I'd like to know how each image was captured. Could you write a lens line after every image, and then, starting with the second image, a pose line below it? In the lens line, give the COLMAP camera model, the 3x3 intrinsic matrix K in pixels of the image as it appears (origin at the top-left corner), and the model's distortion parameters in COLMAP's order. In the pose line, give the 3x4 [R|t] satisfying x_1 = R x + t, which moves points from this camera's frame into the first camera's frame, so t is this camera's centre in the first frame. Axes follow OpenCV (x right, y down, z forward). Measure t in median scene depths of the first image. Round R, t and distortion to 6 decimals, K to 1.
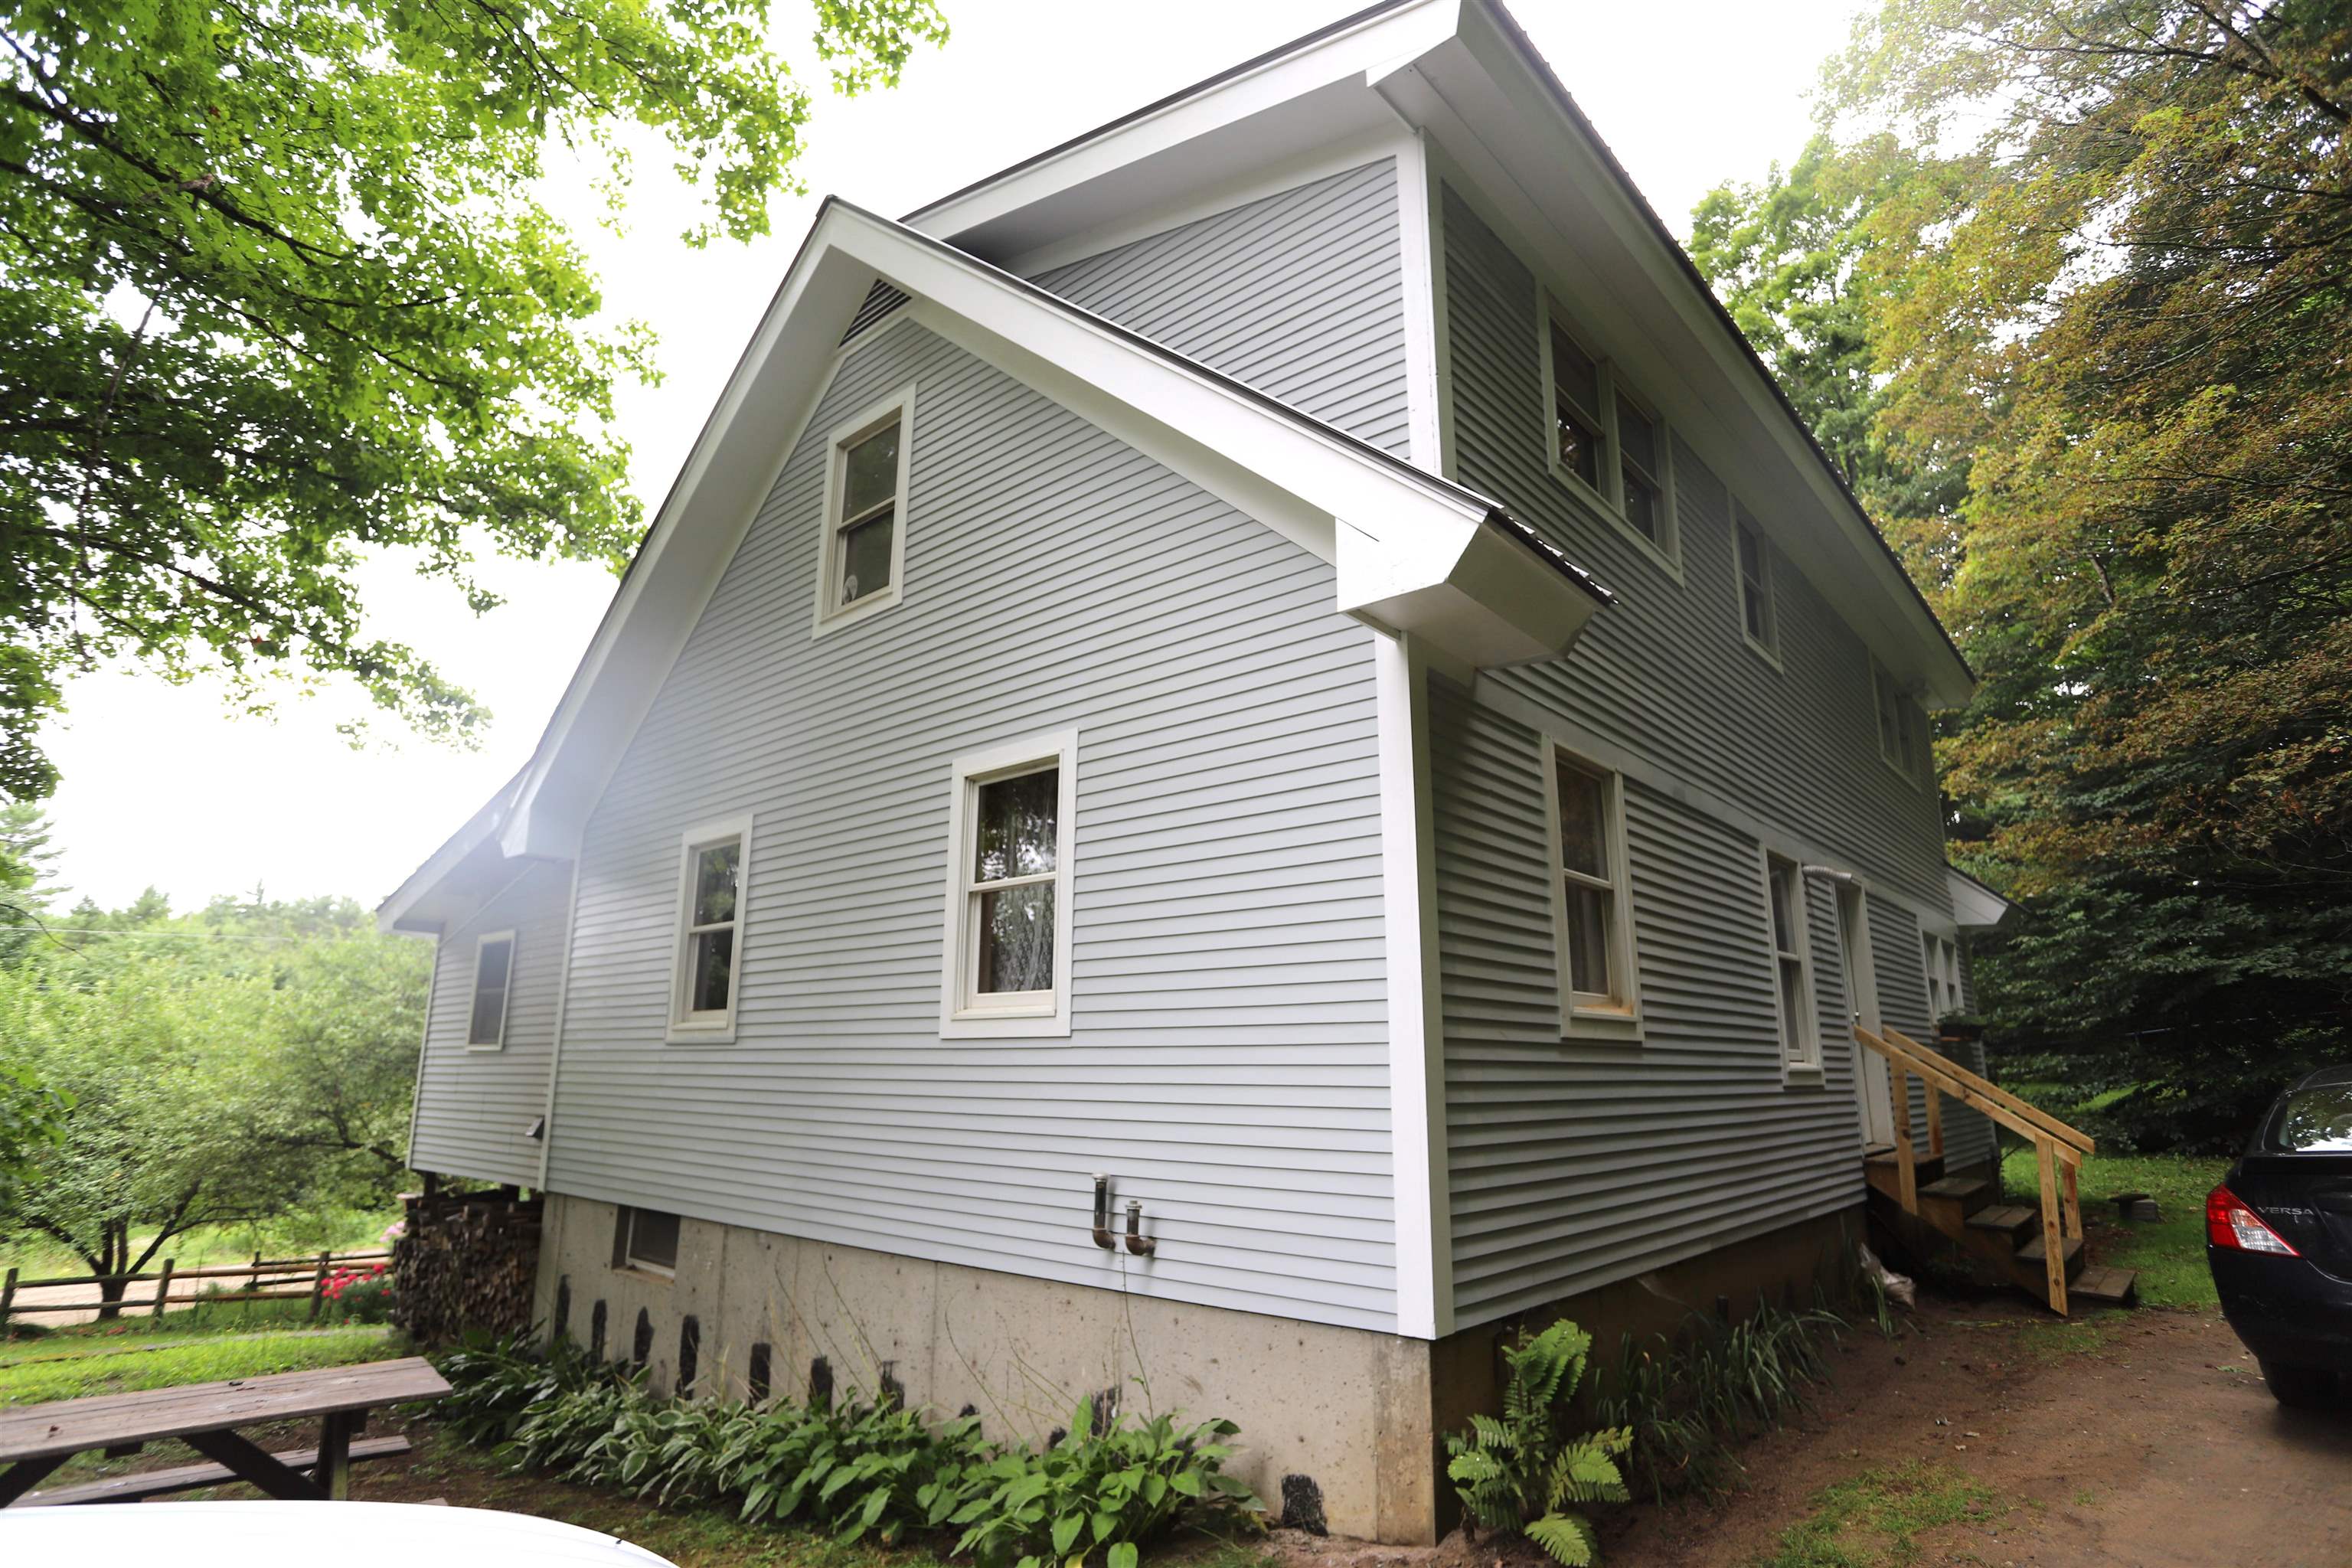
lens RADIAL K [[1207.9, 0, 1185.7], [0, 1207.9, 788.4], [0, 0, 1]] dist [-0.021983, 0.007364]
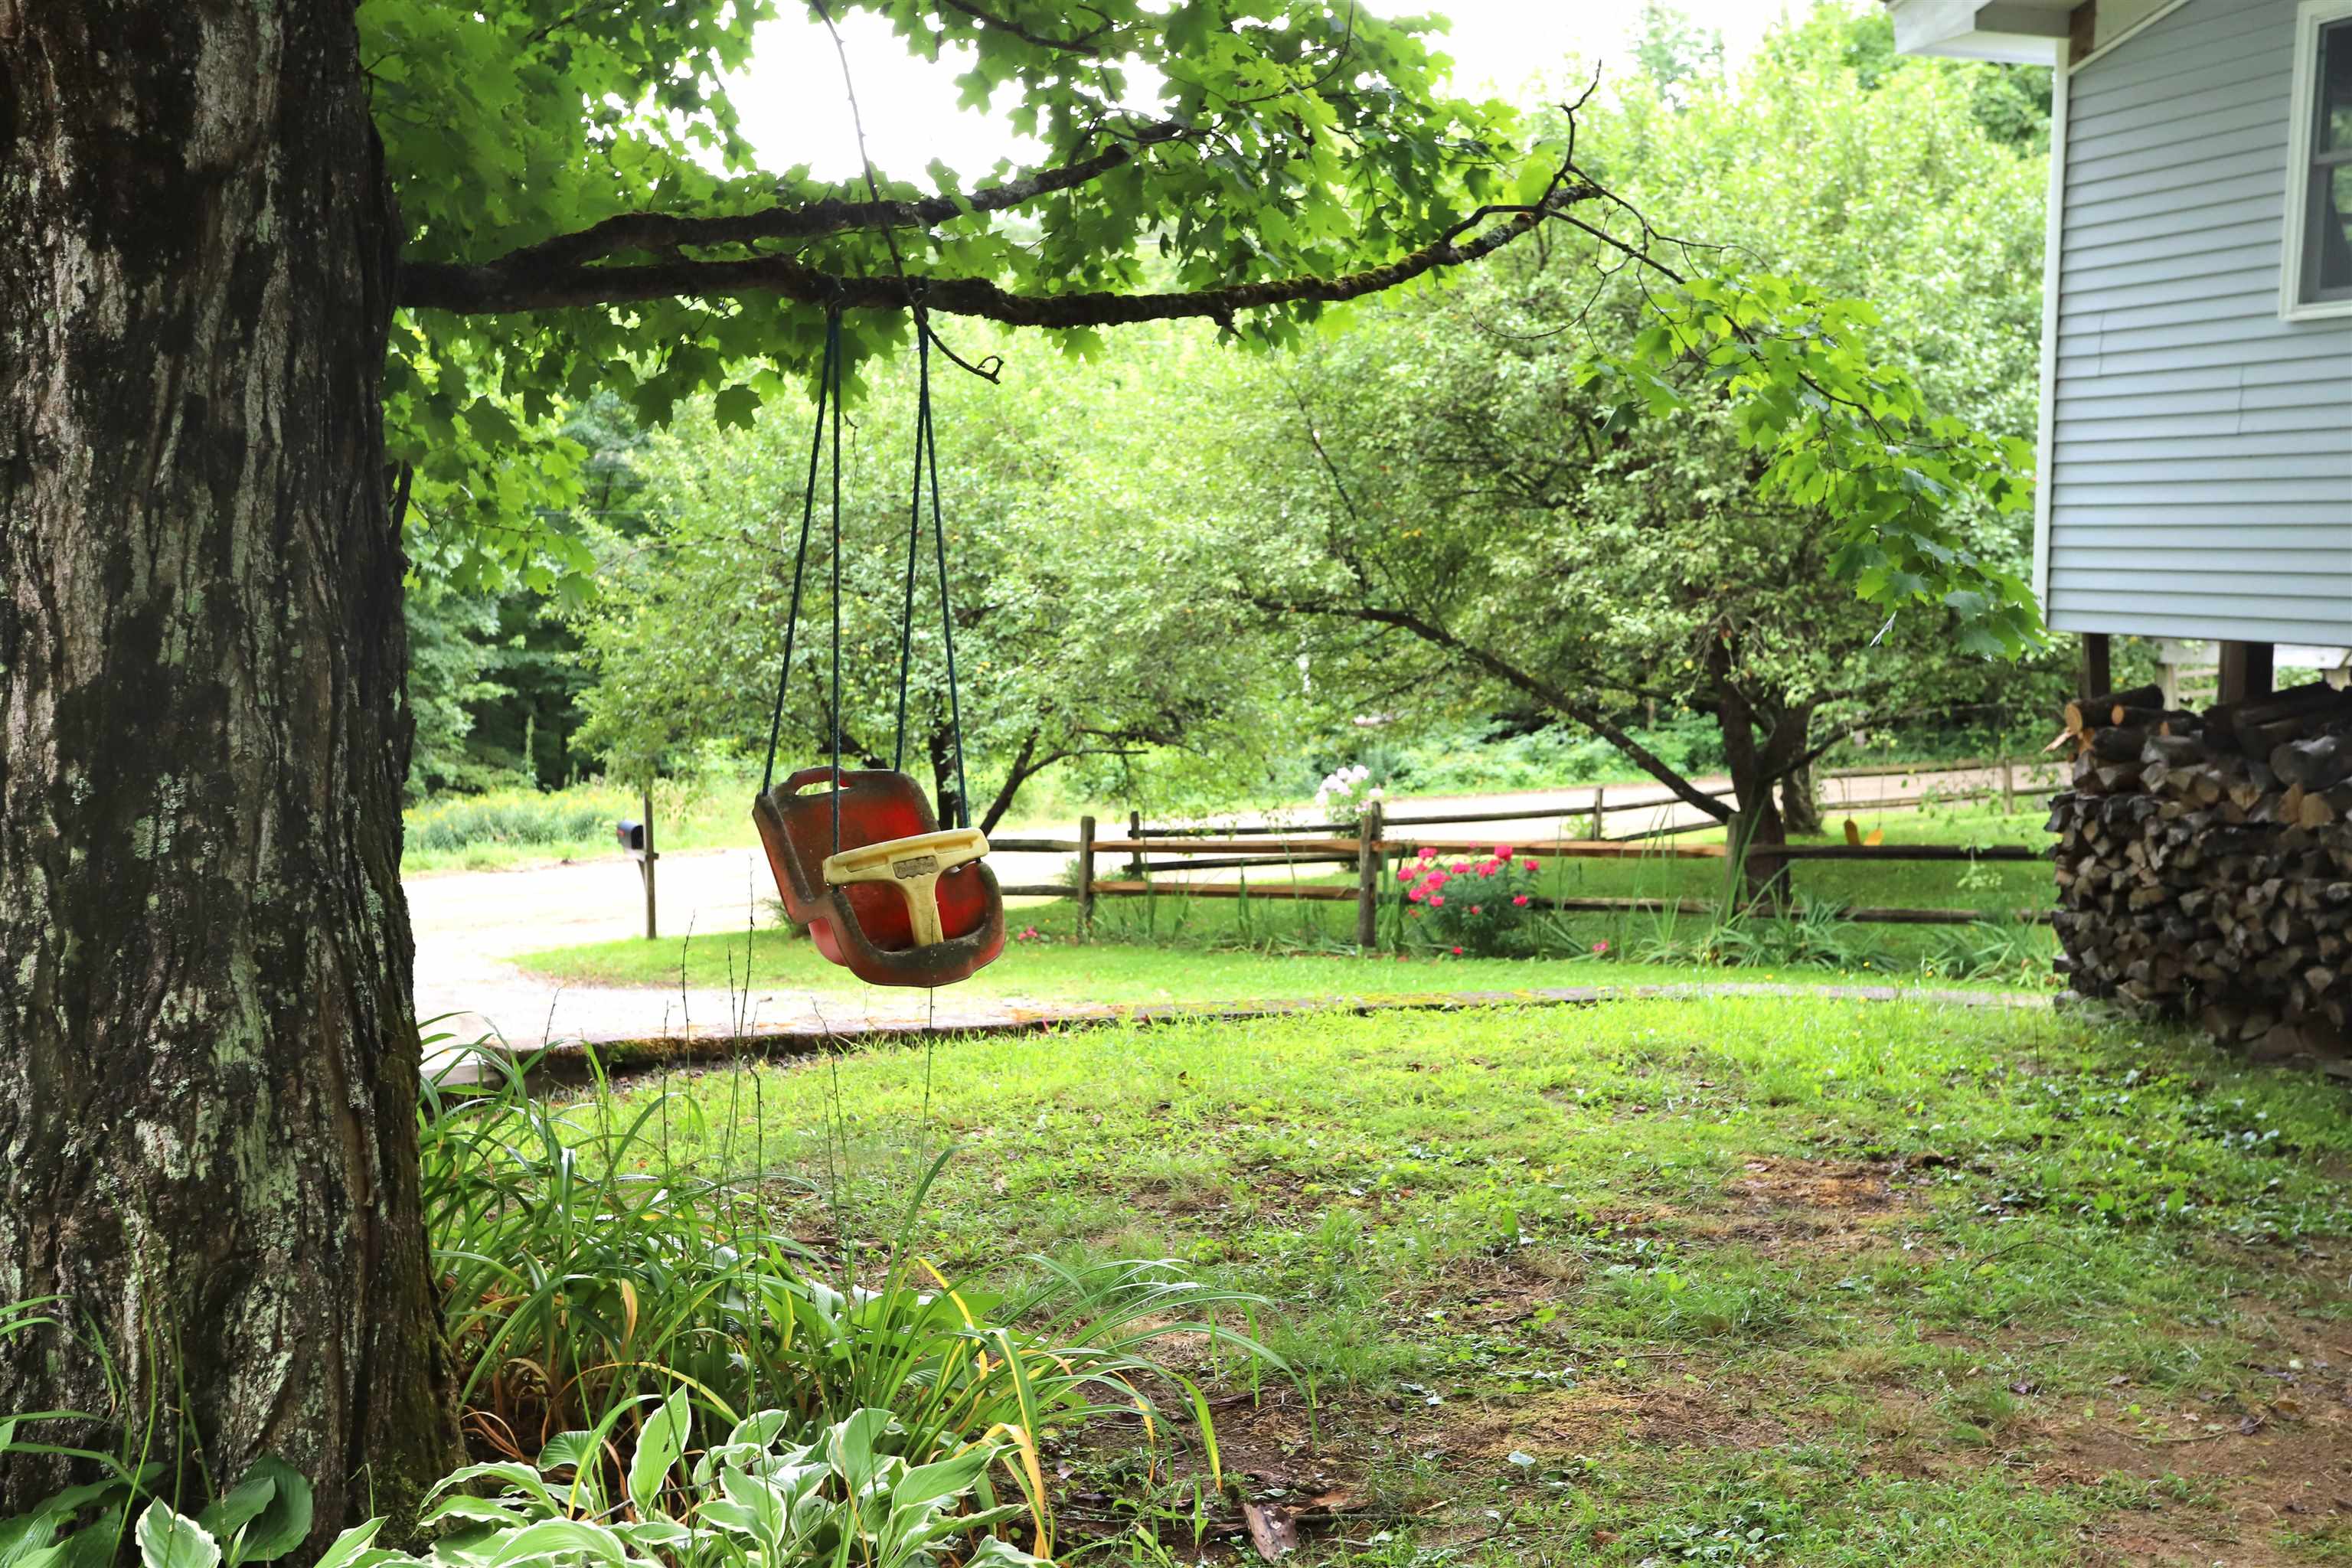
lens RADIAL K [[2572.8, 0, 1152.0], [0, 2572.8, 768.3], [0, 0, 1]] dist [0.012034, 0.000000]
pose [[0.867686, 0.033253, -0.495999, -0.845215], [0.130805, 0.947327, 0.292338, 0.124844], [0.479594, -0.318537, 0.817633, 0.230452]]
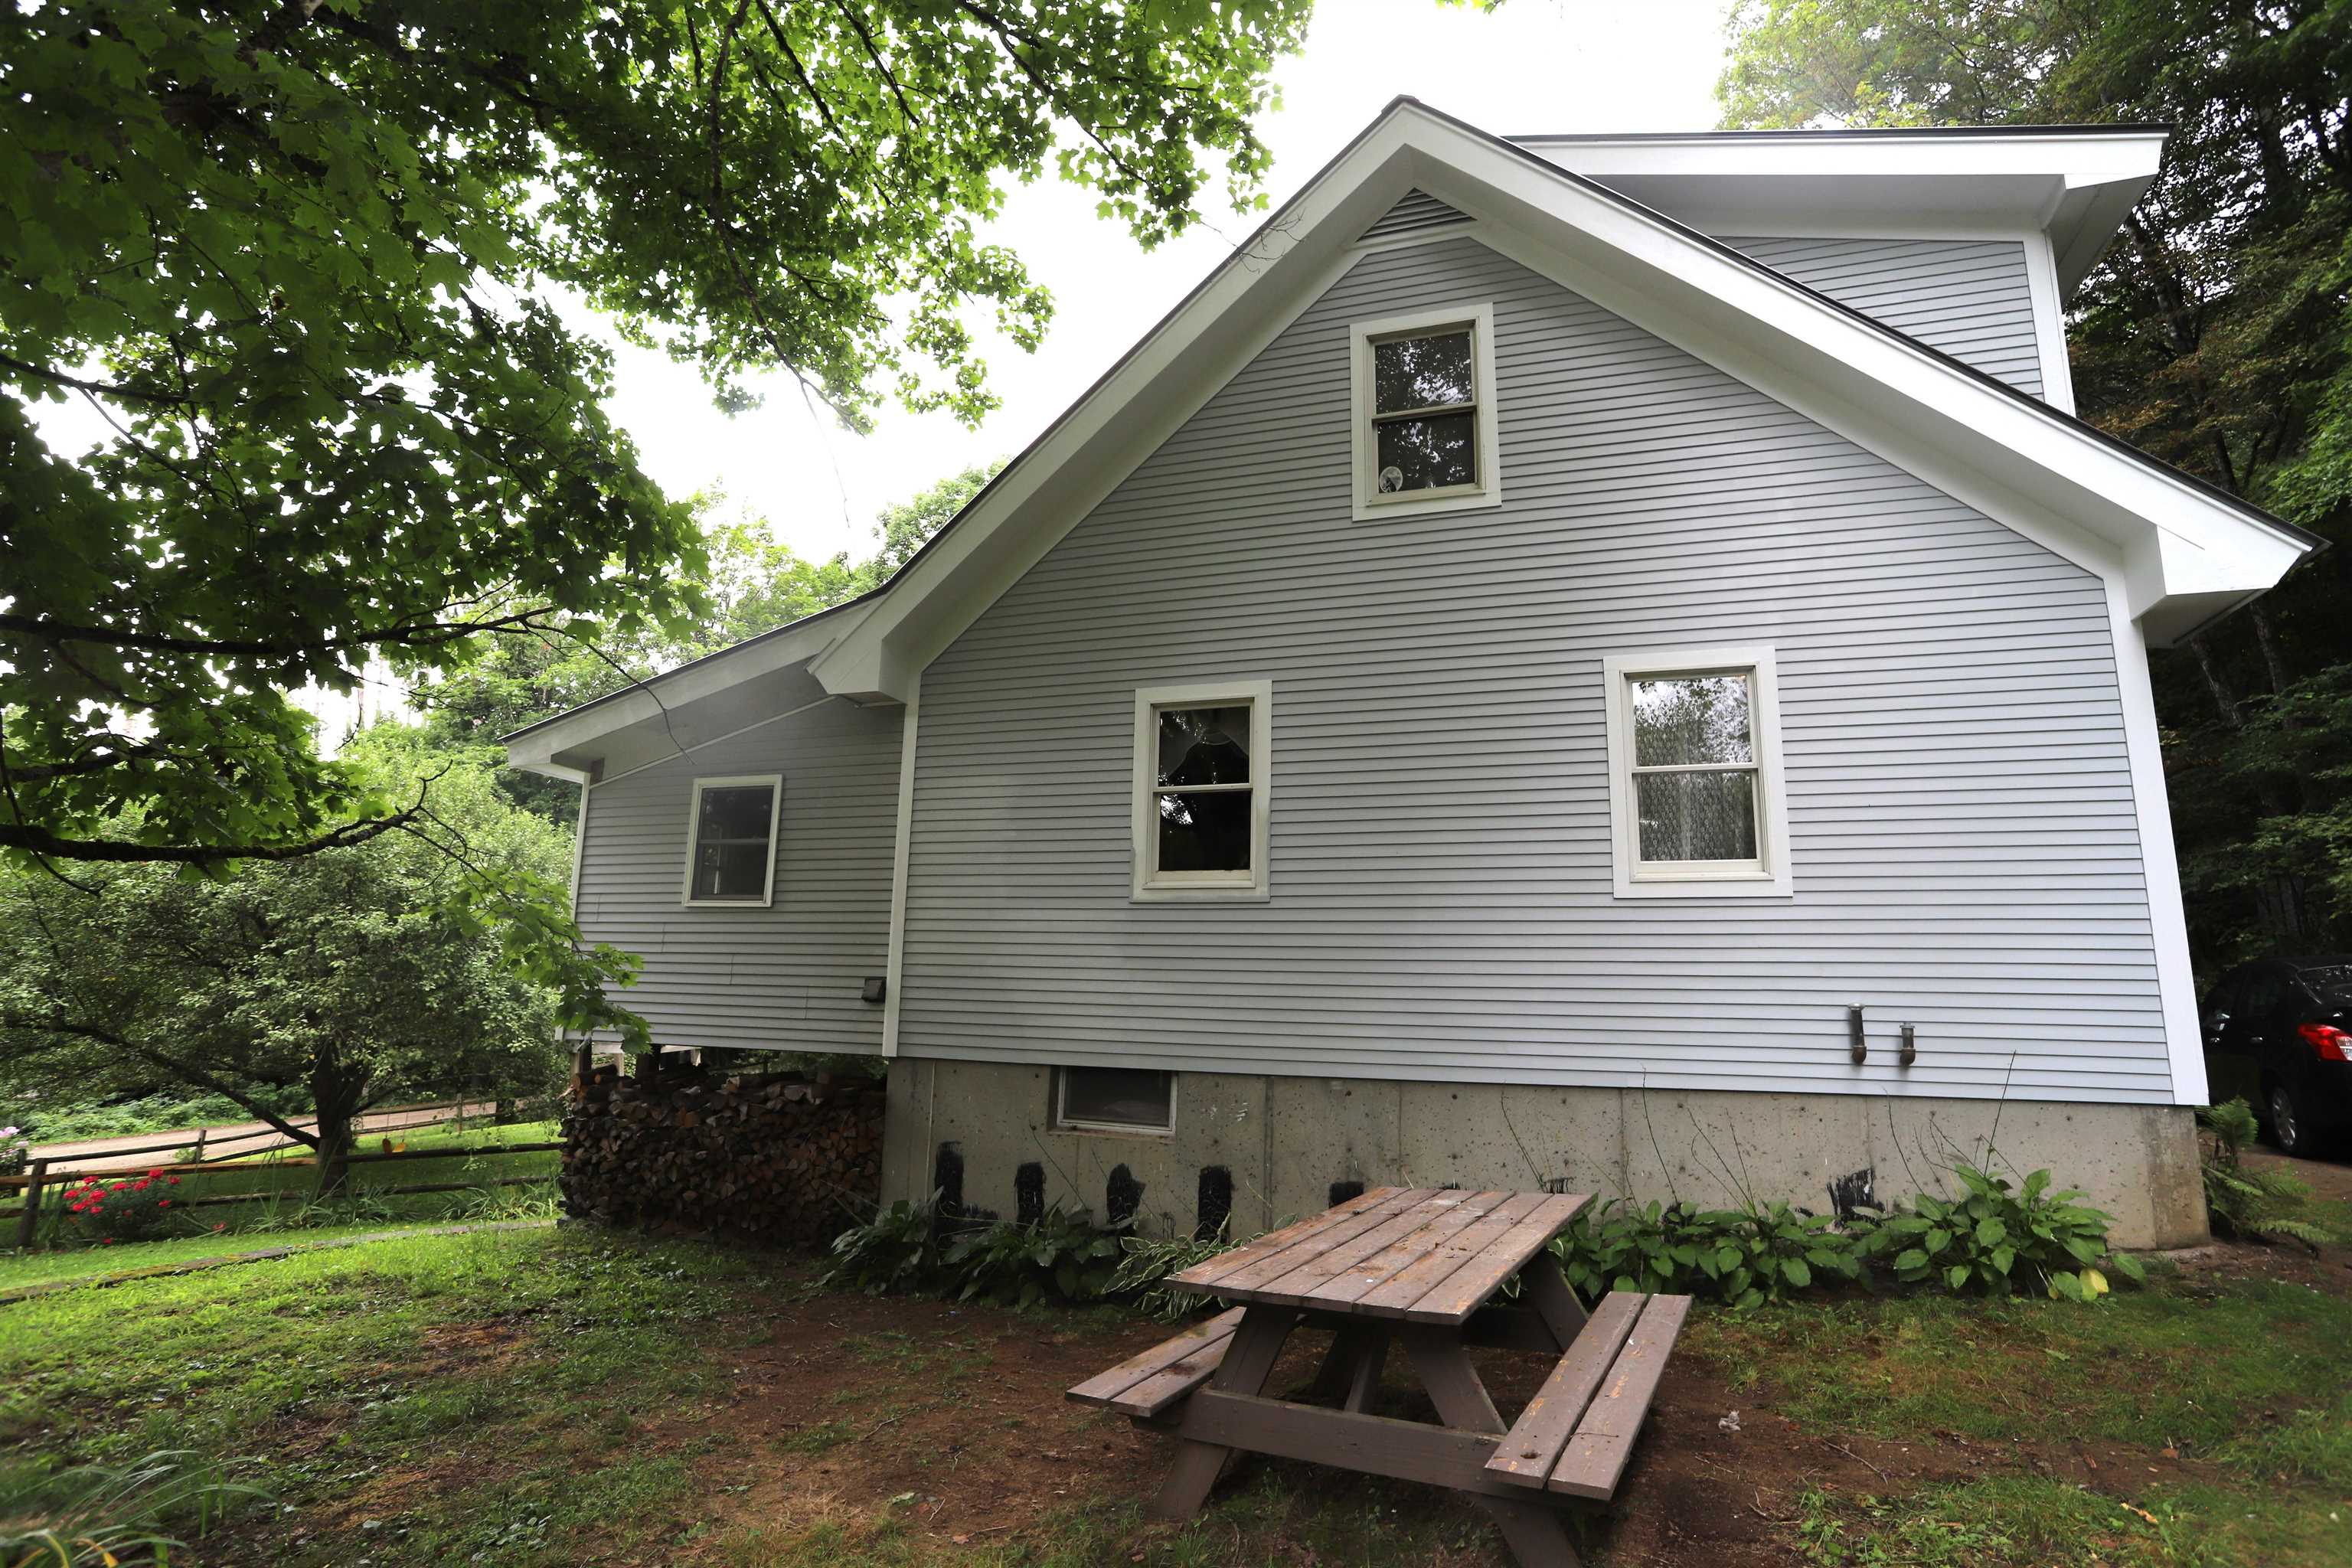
lens RADIAL K [[1149.8, 0, 1167.8], [0, 1149.8, 771.9], [0, 0, 1]] dist [-0.035461, 0.012112]
pose [[0.924248, 0.083396, 0.372573, -1.019126], [-0.103264, 0.994084, 0.033654, 0.095444], [-0.367562, -0.069578, 0.927393, 0.155500]]
